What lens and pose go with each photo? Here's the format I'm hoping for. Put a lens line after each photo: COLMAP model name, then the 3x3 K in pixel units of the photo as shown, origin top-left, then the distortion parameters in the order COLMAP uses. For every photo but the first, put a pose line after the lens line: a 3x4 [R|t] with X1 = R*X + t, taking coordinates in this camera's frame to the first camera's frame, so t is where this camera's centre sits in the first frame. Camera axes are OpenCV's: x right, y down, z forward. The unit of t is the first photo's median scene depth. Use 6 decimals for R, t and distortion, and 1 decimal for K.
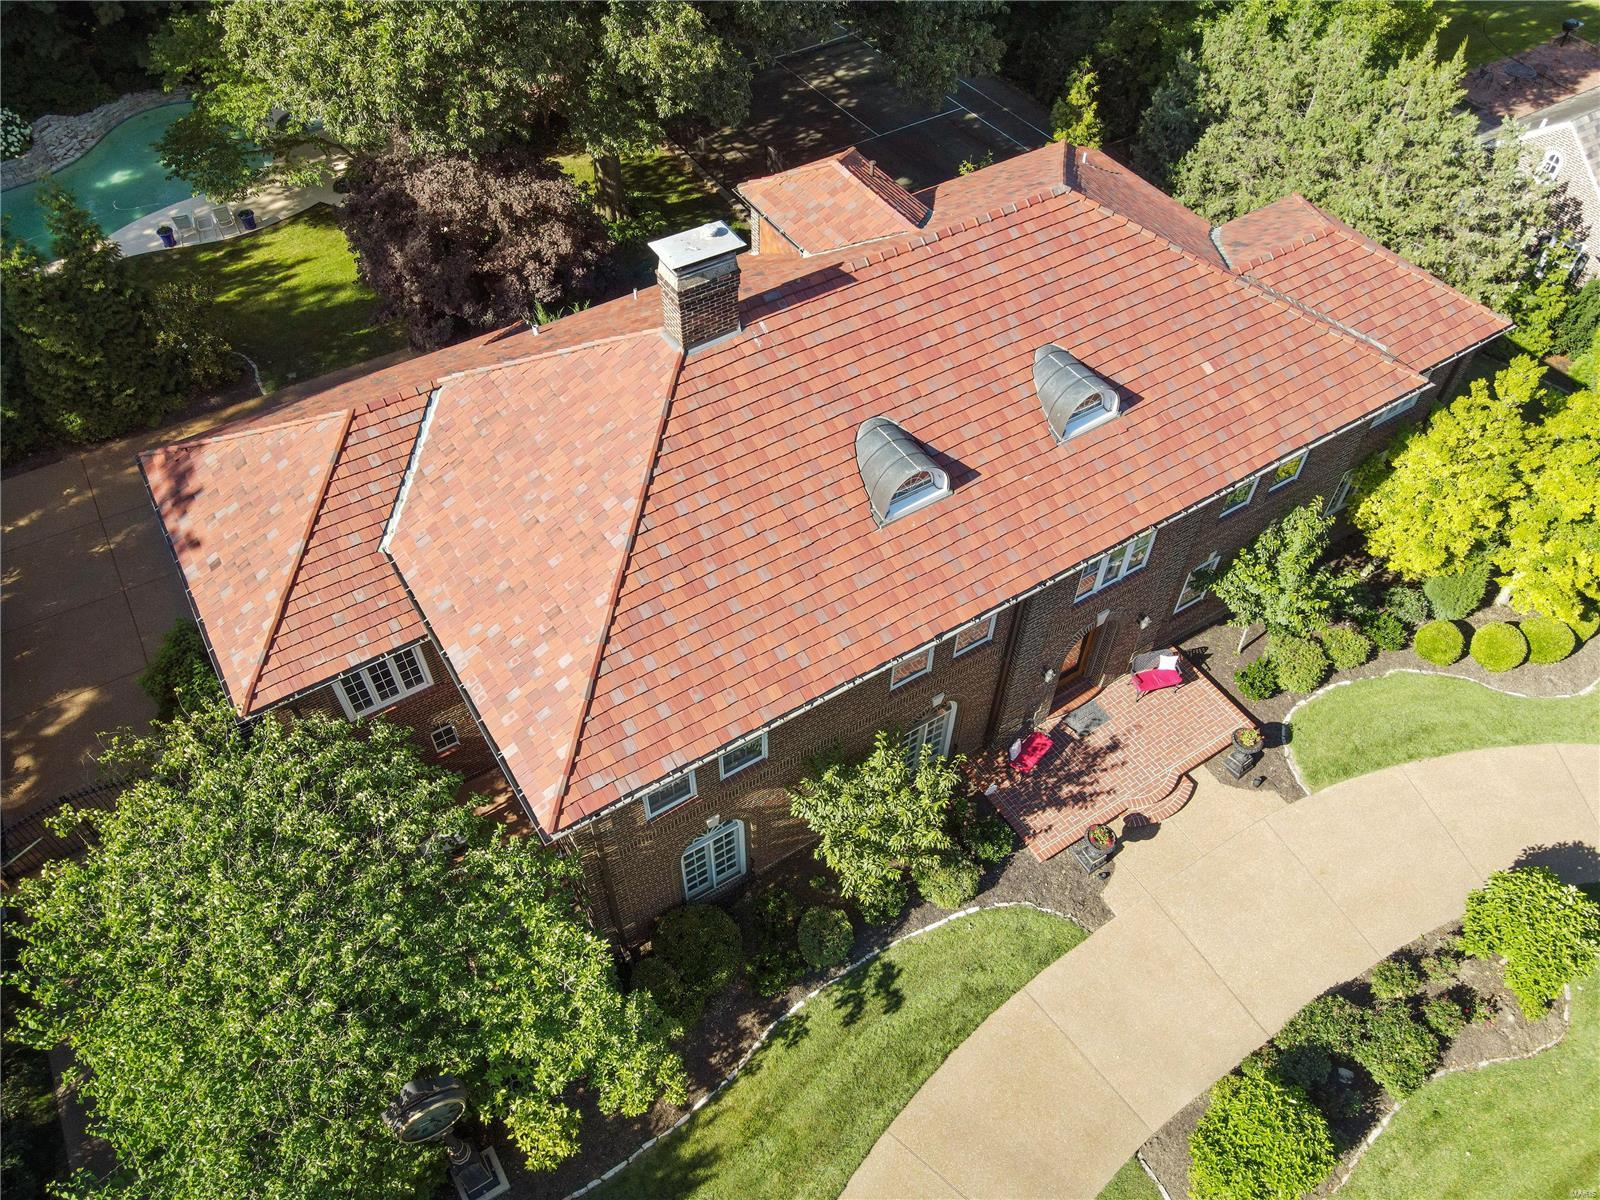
lens RADIAL K [[1196.2, 0, 806.9], [0, 1196.2, 590.4], [0, 0, 1]] dist [0.003178, 0.037872]
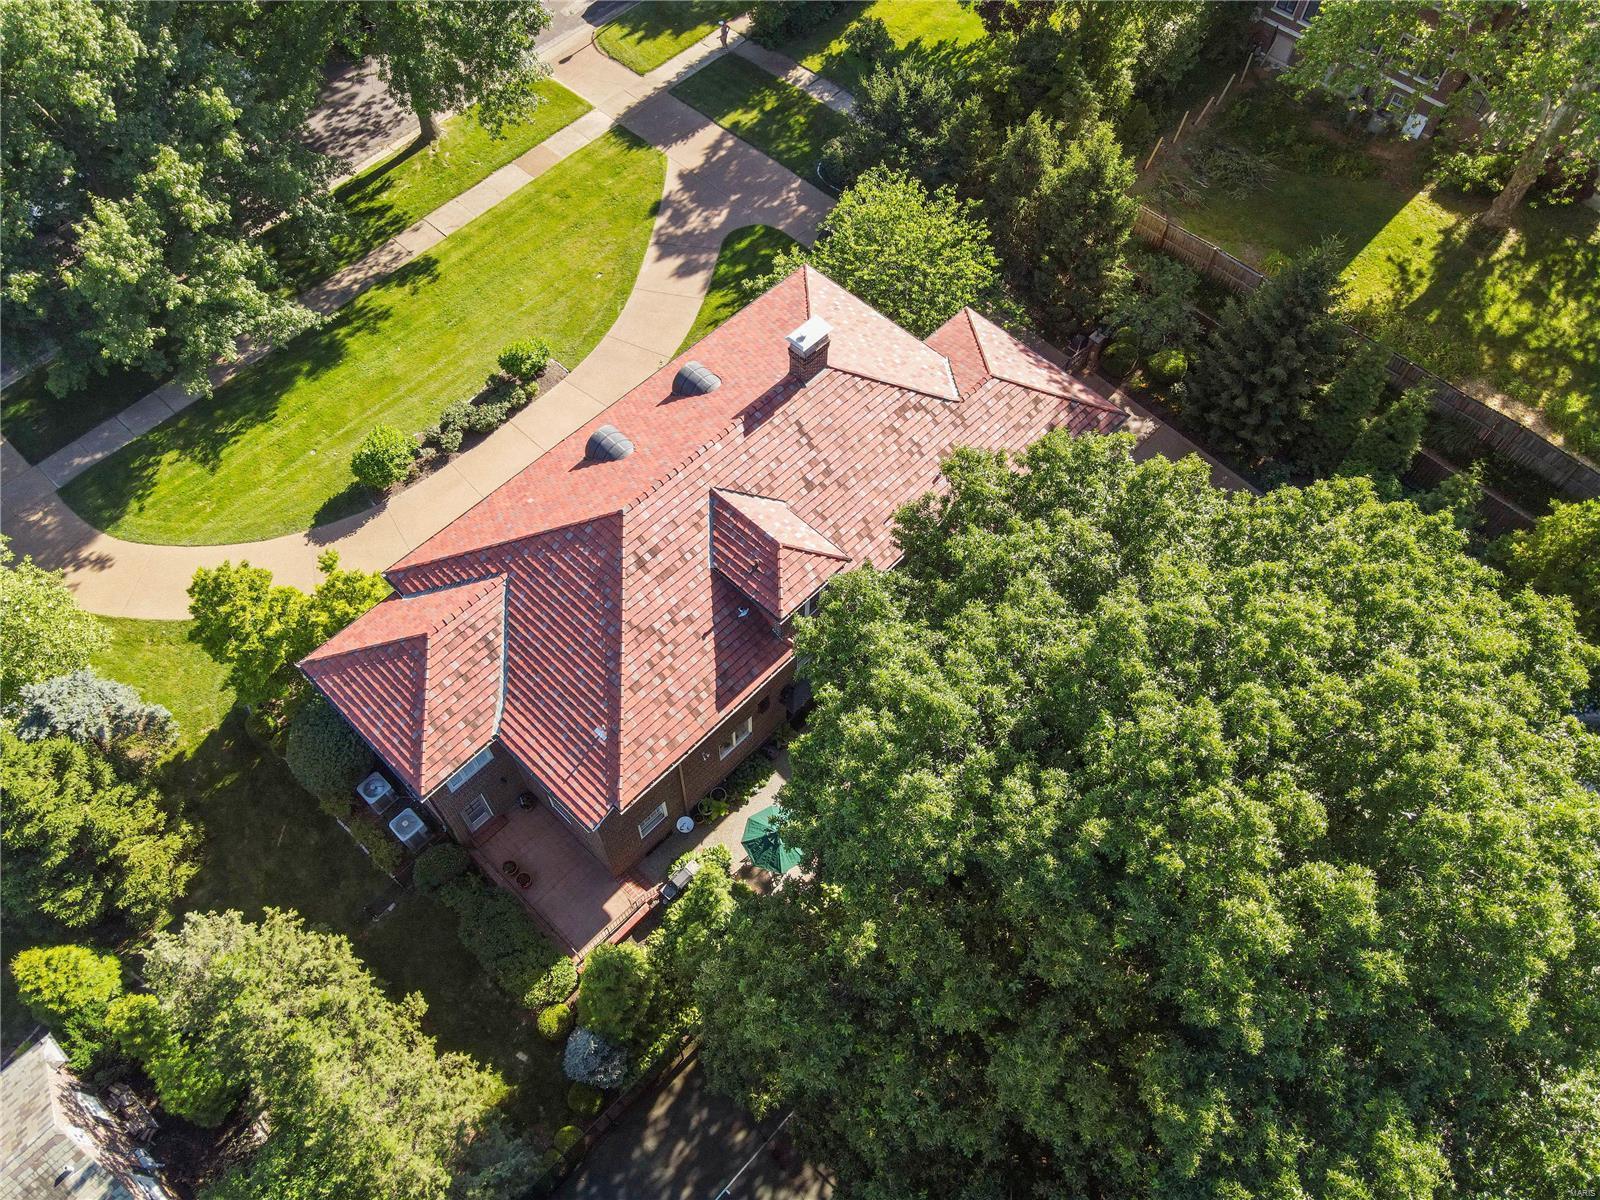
lens RADIAL K [[1196.2, 0, 806.9], [0, 1196.2, 590.4], [0, 0, 1]] dist [0.003178, 0.037872]
pose [[-0.971498, 0.181109, -0.152944, 0.241445], [-0.199950, -0.279519, 0.939090, -1.873391], [0.127327, 0.942905, 0.307764, 0.654603]]
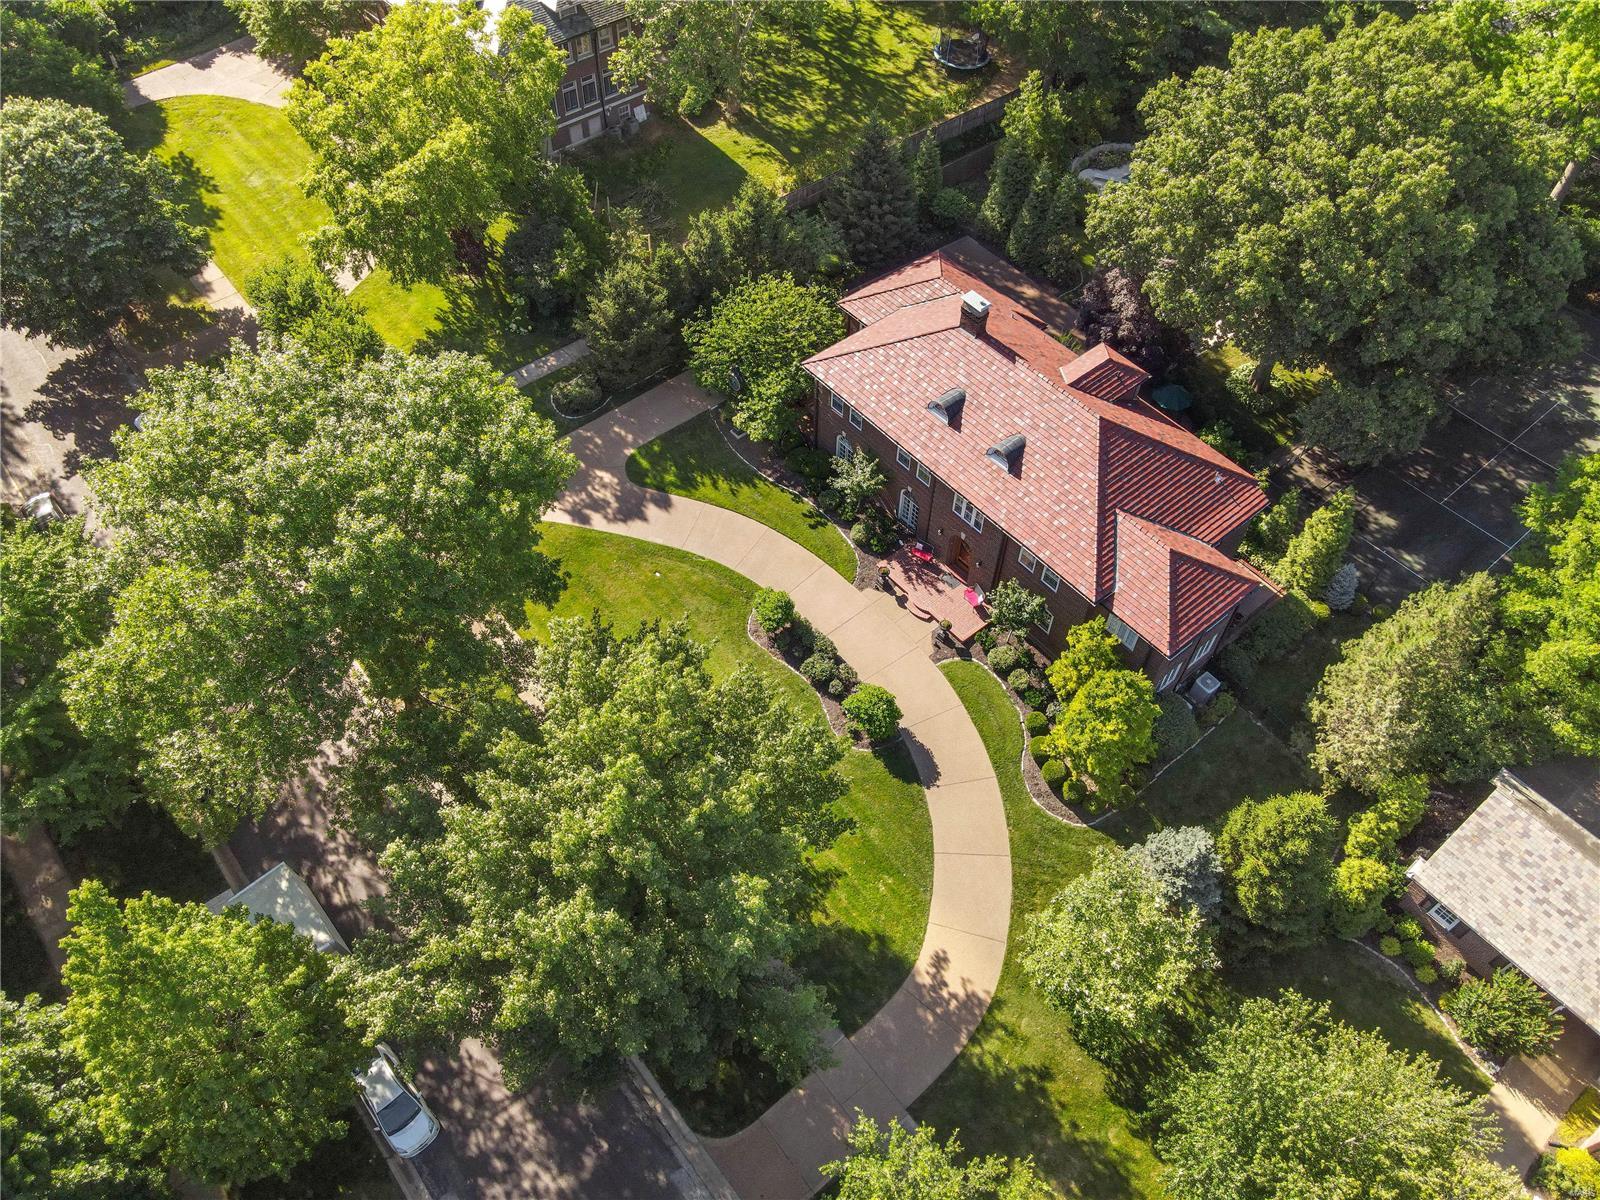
lens RADIAL K [[1229.5, 0, 798.7], [0, 1229.5, 577.2], [0, 0, 1]] dist [-0.008305, 0.000168]
pose [[0.122275, 0.765395, -0.631838, 1.889620], [-0.757839, 0.483081, 0.438534, -0.792492], [0.640881, 0.425210, 0.639115, -0.757077]]
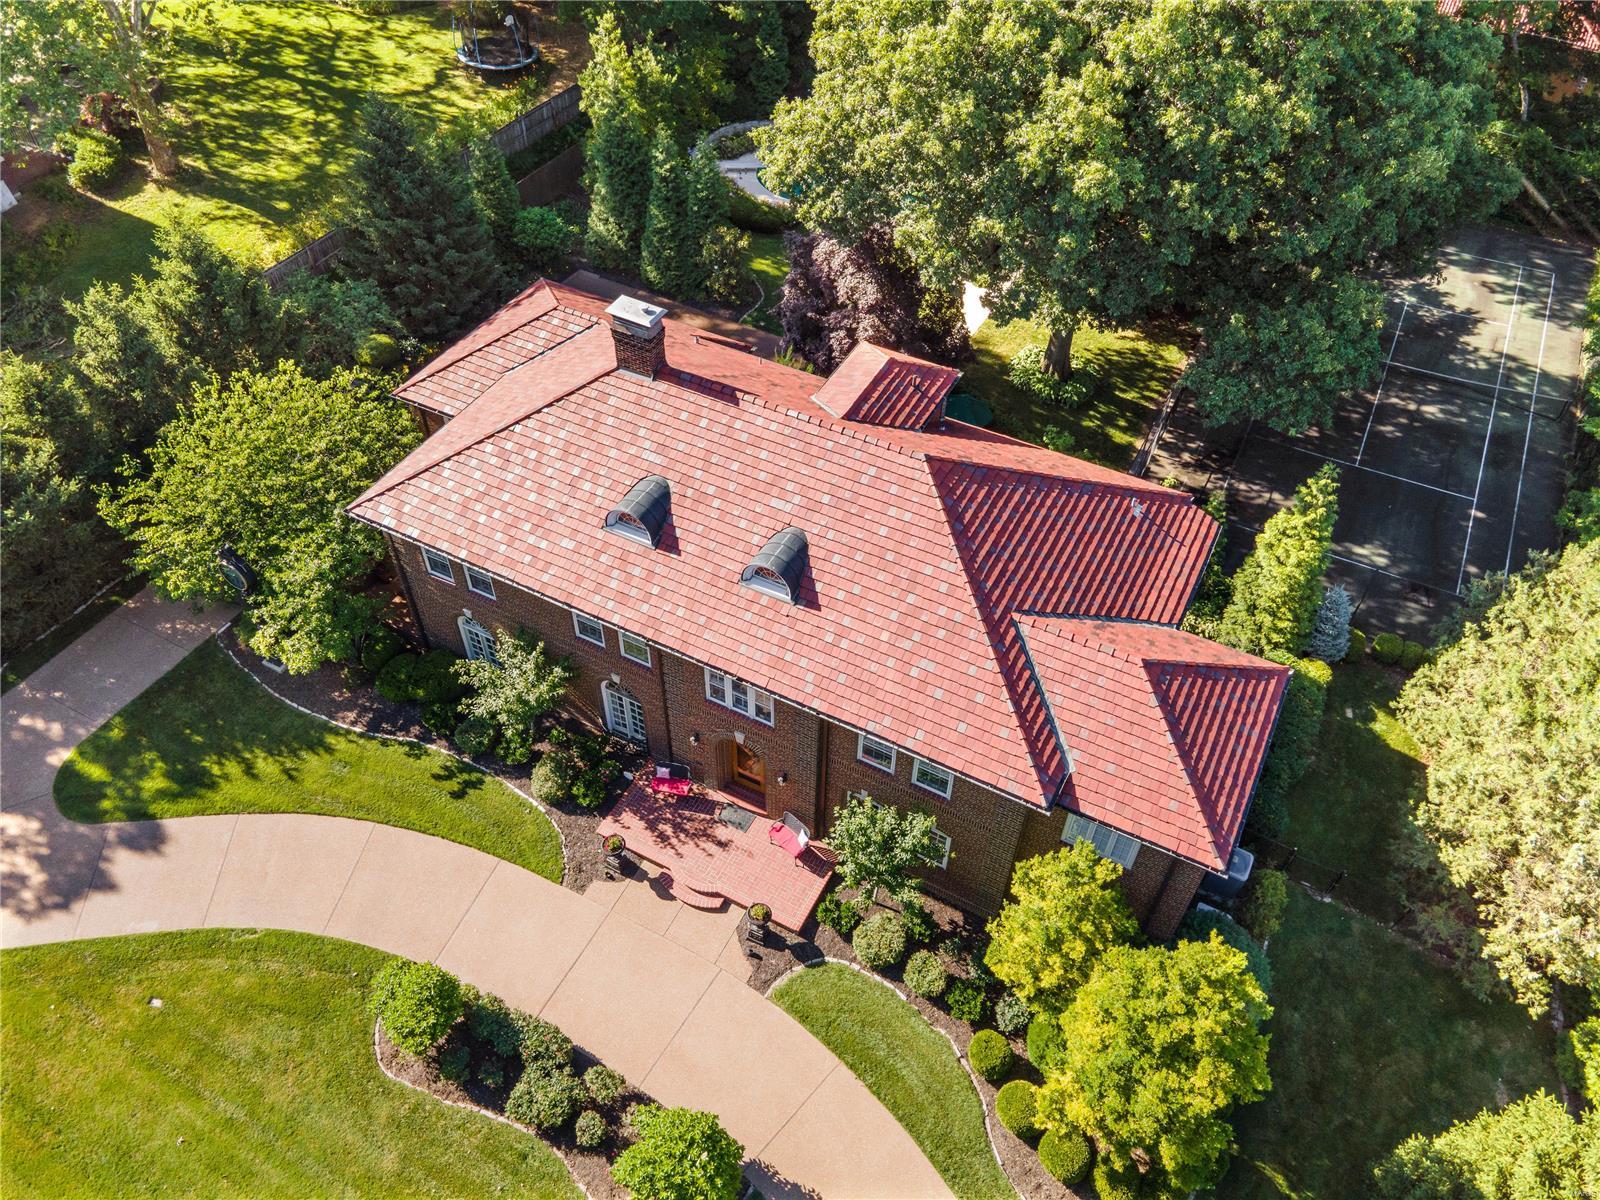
lens RADIAL K [[1196.2, 0, 806.9], [0, 1196.2, 590.4], [0, 0, 1]] dist [0.003178, 0.037872]
pose [[0.493275, 0.625140, -0.604880, 0.989942], [-0.664371, 0.719610, 0.201924, -0.407781], [0.561508, 0.302261, 0.770290, 0.028731]]
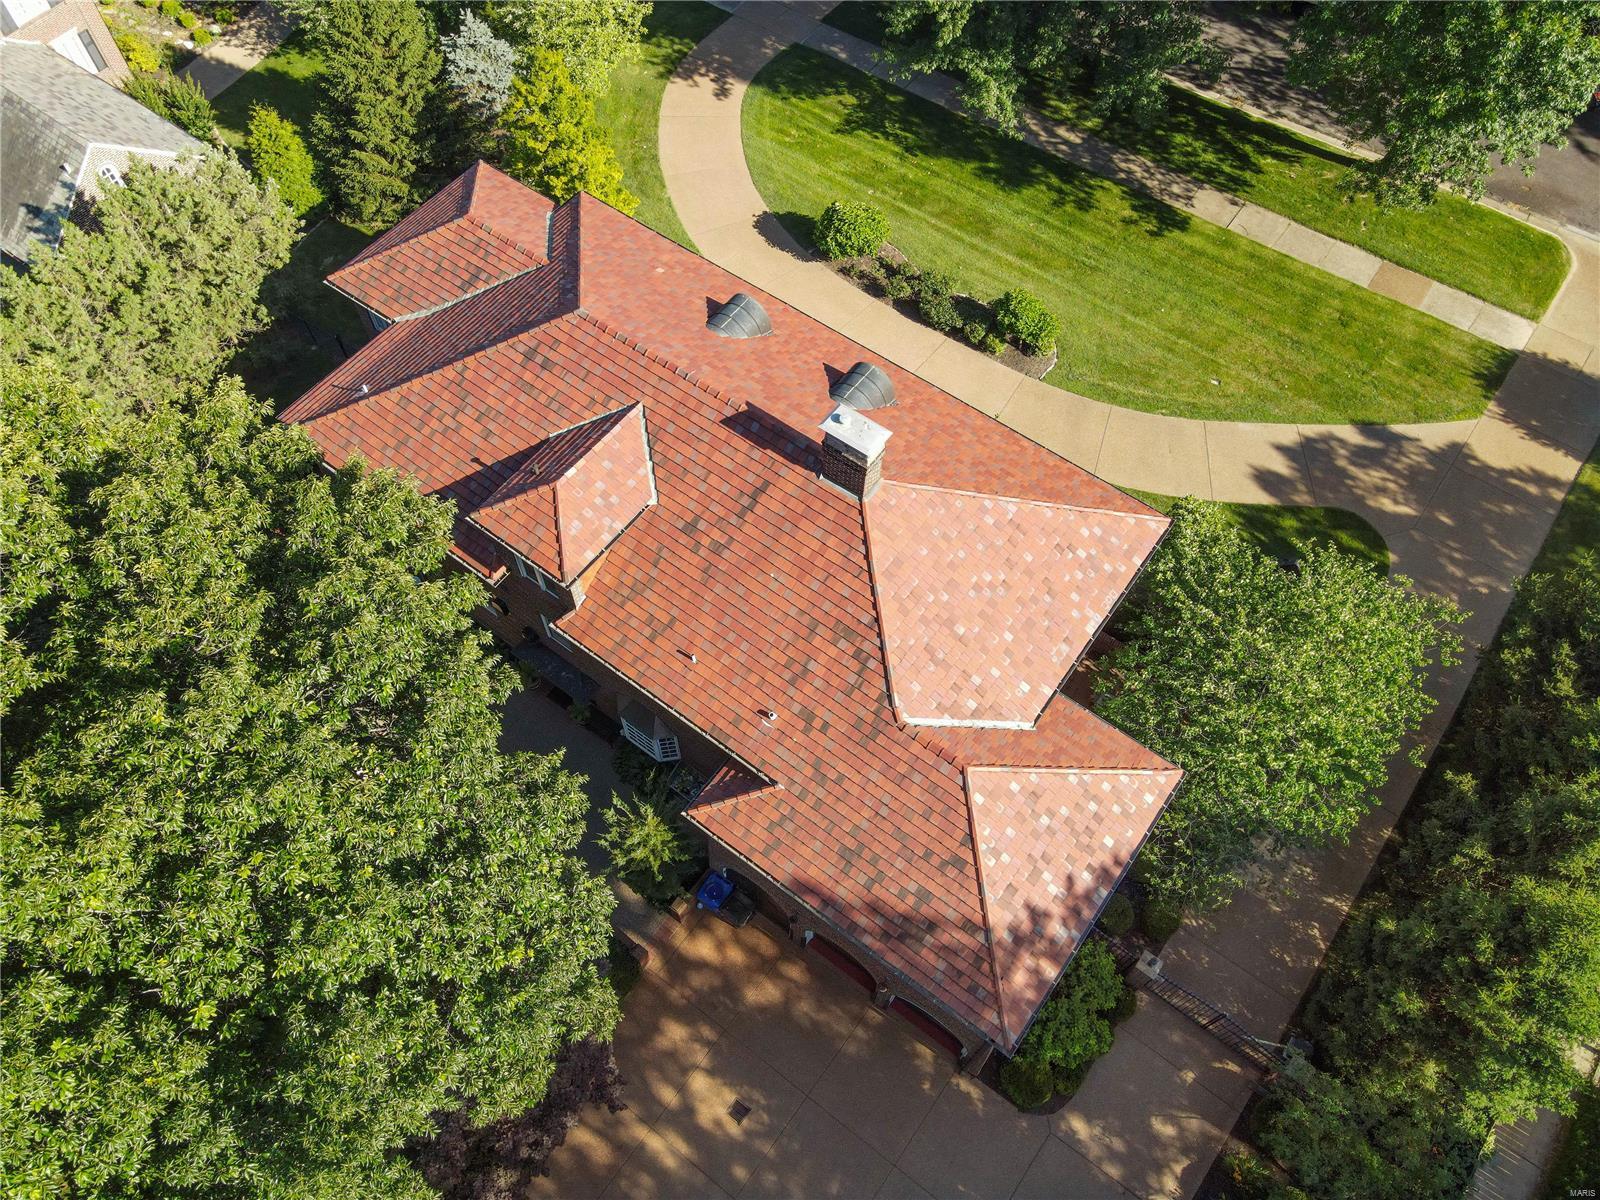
lens RADIAL K [[1179.3, 0, 769.5], [0, 1179.3, 603.0], [0, 0, 1]] dist [0.008787, 0.005412]
pose [[-0.345390, -0.826734, 0.444091, -0.648718], [0.703461, 0.085141, 0.705616, -1.049196], [-0.621167, 0.556114, 0.552168, 0.371633]]
